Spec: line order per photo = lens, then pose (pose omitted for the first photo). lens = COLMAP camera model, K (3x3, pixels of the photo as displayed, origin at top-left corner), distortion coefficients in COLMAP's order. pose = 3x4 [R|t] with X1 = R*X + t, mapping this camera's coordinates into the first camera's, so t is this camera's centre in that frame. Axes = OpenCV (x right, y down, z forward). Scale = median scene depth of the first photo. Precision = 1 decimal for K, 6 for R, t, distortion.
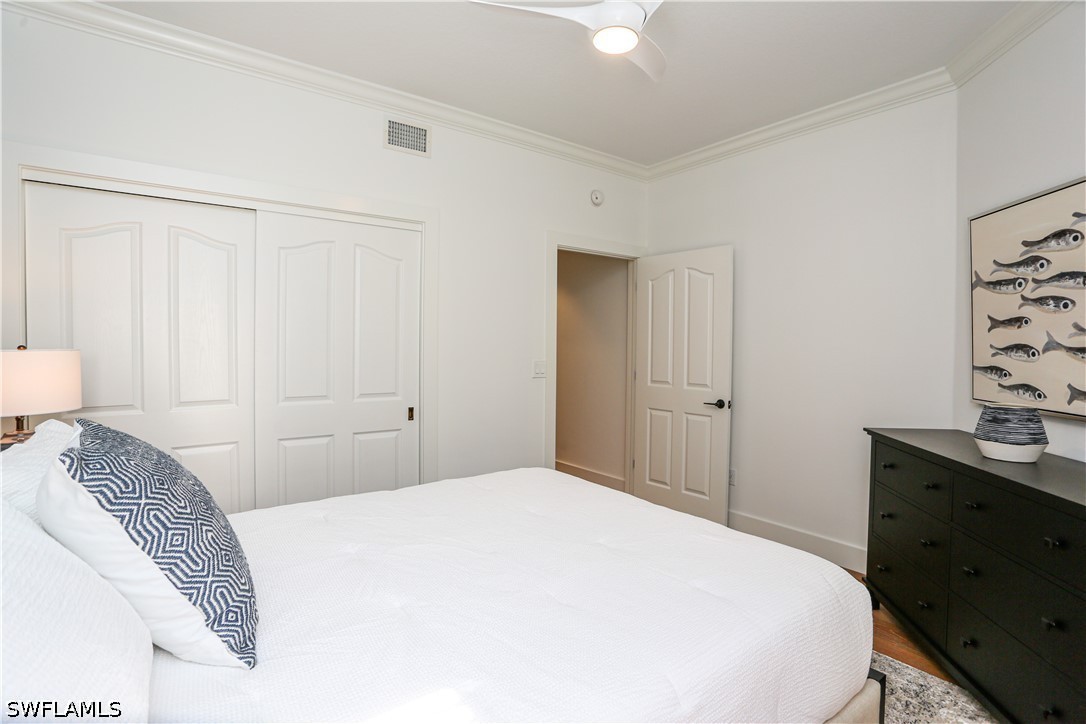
lens RADIAL K [[481.4, 0, 543.0], [0, 481.4, 362.0], [0, 0, 1]] dist [-0.044080, 0.000362]
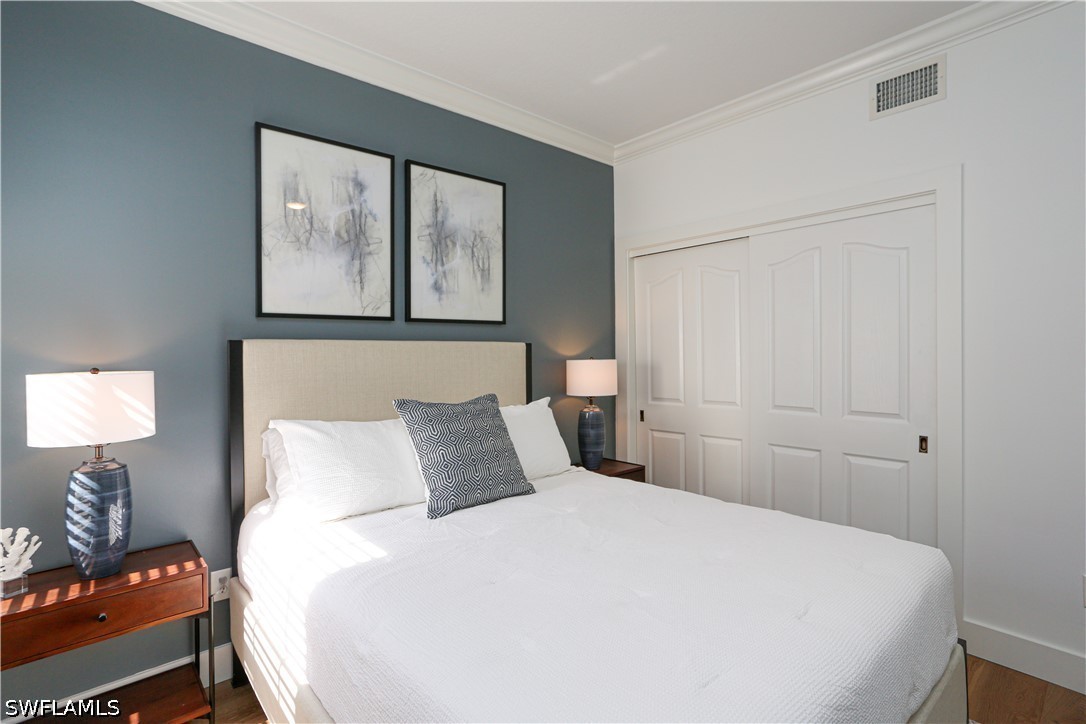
lens RADIAL K [[530.9, 0, 543.1], [0, 530.9, 355.7], [0, 0, 1]] dist [-0.058831, 0.020107]
pose [[0.106874, -0.007808, -0.994242, 0.769853], [-0.025894, 0.999608, -0.010633, -0.013136], [0.993935, 0.026881, 0.106630, 0.503682]]
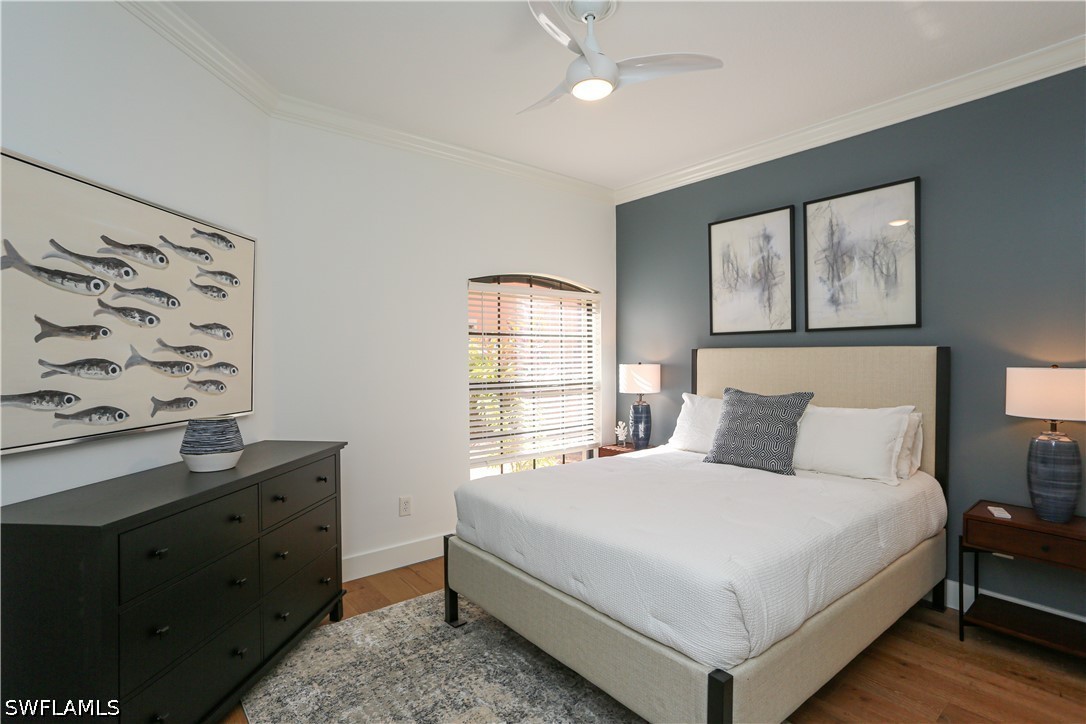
lens RADIAL K [[530.9, 0, 543.1], [0, 530.9, 355.7], [0, 0, 1]] dist [-0.058831, 0.020107]
pose [[-0.997992, -0.006580, -0.062990, 0.309621], [-0.008878, 0.999302, 0.036275, -0.087410], [0.062708, 0.036761, -0.997355, 2.014109]]
